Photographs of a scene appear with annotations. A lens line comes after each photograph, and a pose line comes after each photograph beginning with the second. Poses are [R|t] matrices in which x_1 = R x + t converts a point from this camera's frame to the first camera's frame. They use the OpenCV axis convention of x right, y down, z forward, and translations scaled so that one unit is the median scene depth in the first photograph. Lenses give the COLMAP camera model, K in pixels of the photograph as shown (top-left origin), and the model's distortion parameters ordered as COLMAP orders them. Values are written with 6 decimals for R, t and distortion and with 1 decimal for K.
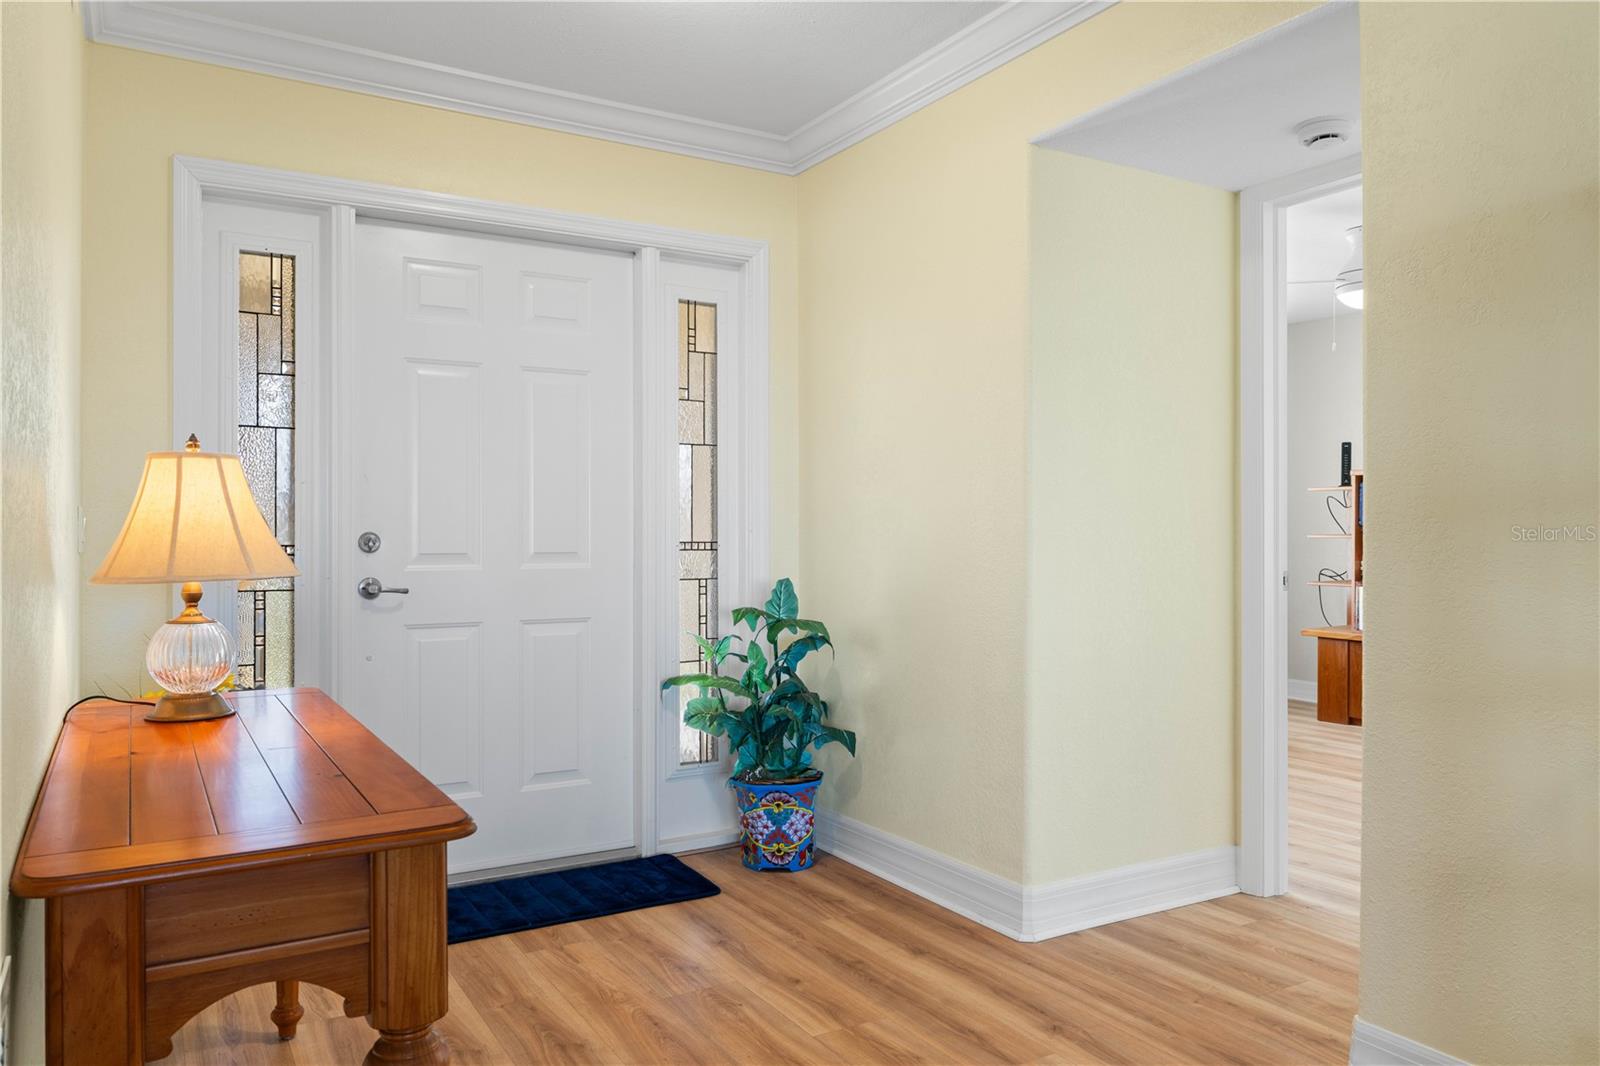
lens RADIAL K [[1115.7, 0, 798.2], [0, 1115.7, 532.1], [0, 0, 1]] dist [-0.001359, -0.000119]
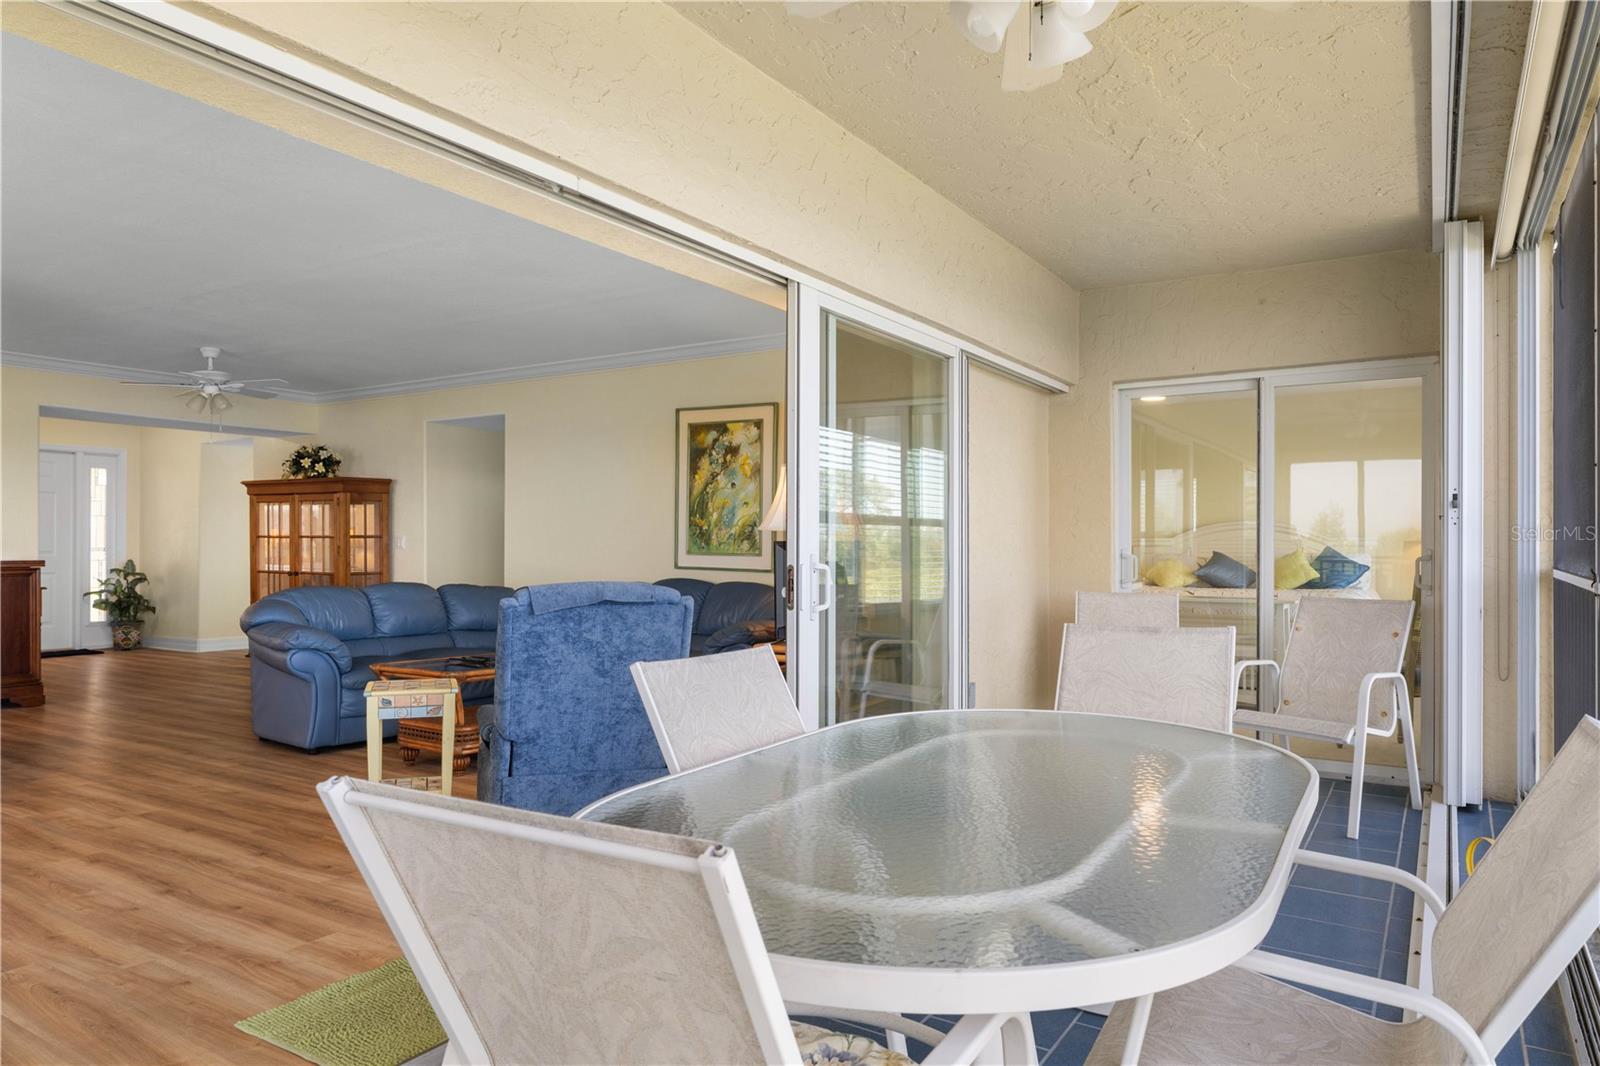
lens RADIAL K [[1020.8, 0, 796.3], [0, 1020.8, 540.8], [0, 0, 1]] dist [-0.000720, 0.001439]
pose [[0.895125, 0.004923, 0.445787, 0.384295], [-0.003381, 0.999985, -0.004254, -0.005154], [-0.445802, 0.002300, 0.895129, -2.412027]]
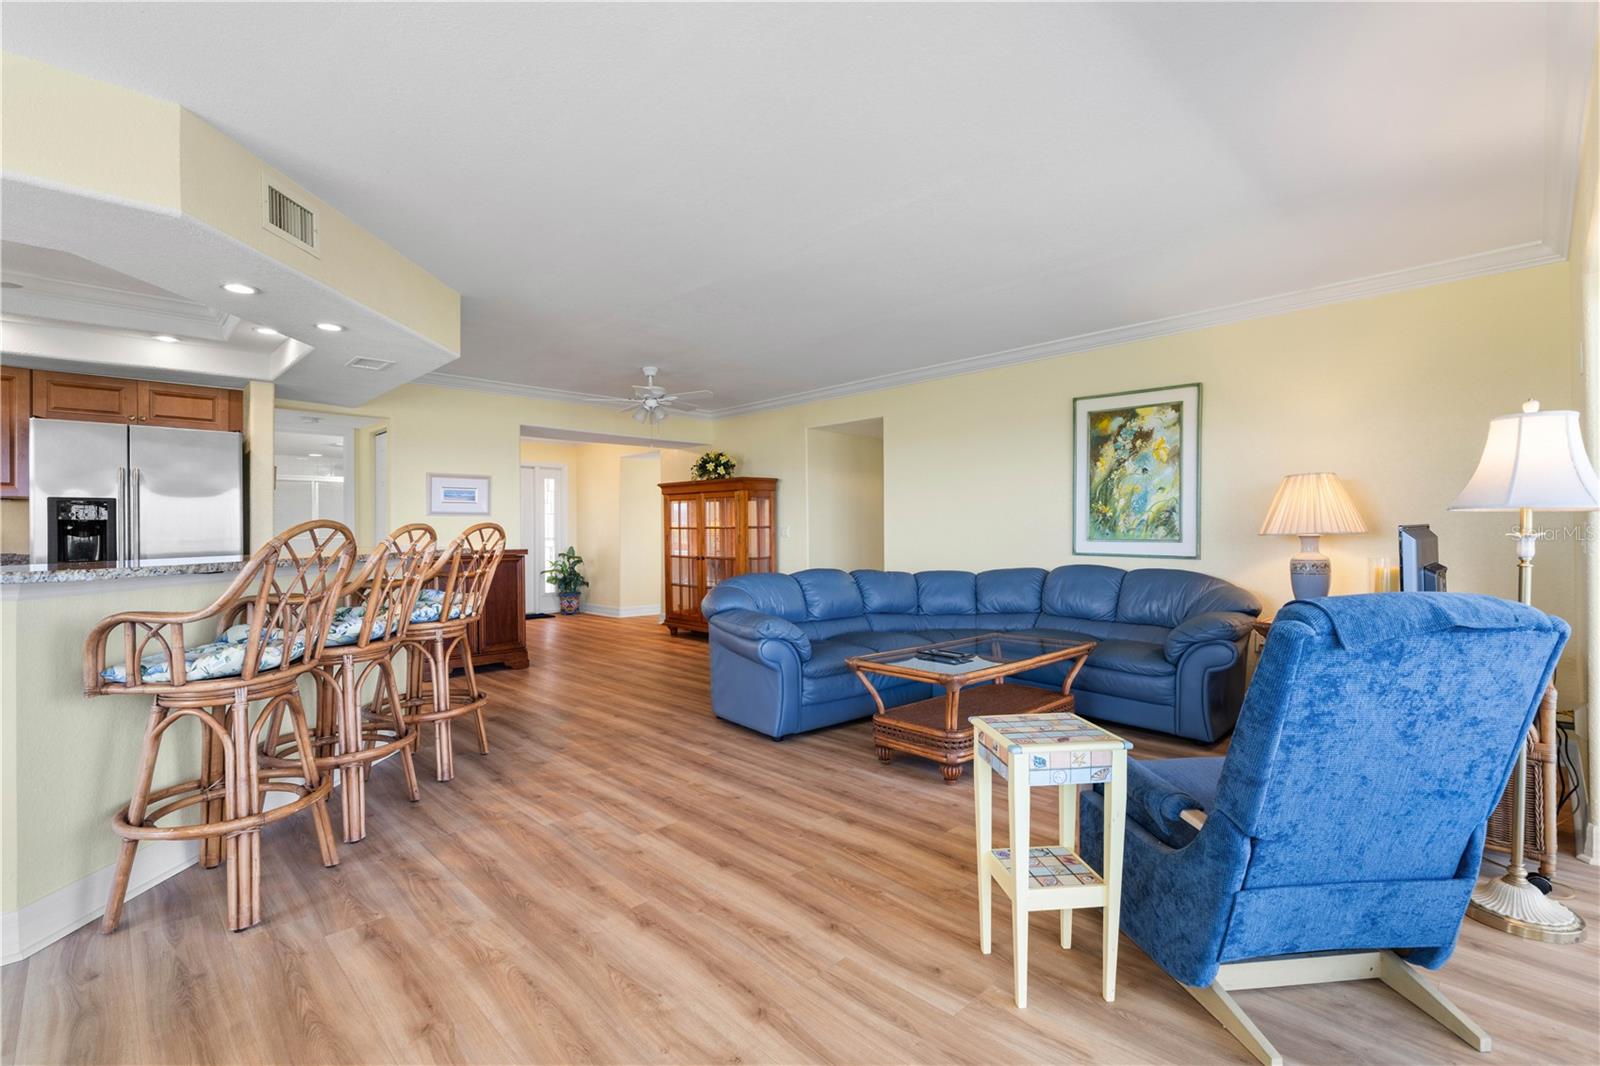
lens RADIAL K [[727.7, 0, 805.8], [0, 727.7, 529.1], [0, 0, 1]] dist [-0.002330, 0.000729]
pose [[0.973962, -0.005390, 0.226647, 0.225523], [0.006442, 0.999972, -0.003900, -0.007371], [-0.226620, 0.005258, 0.973969, -1.858372]]
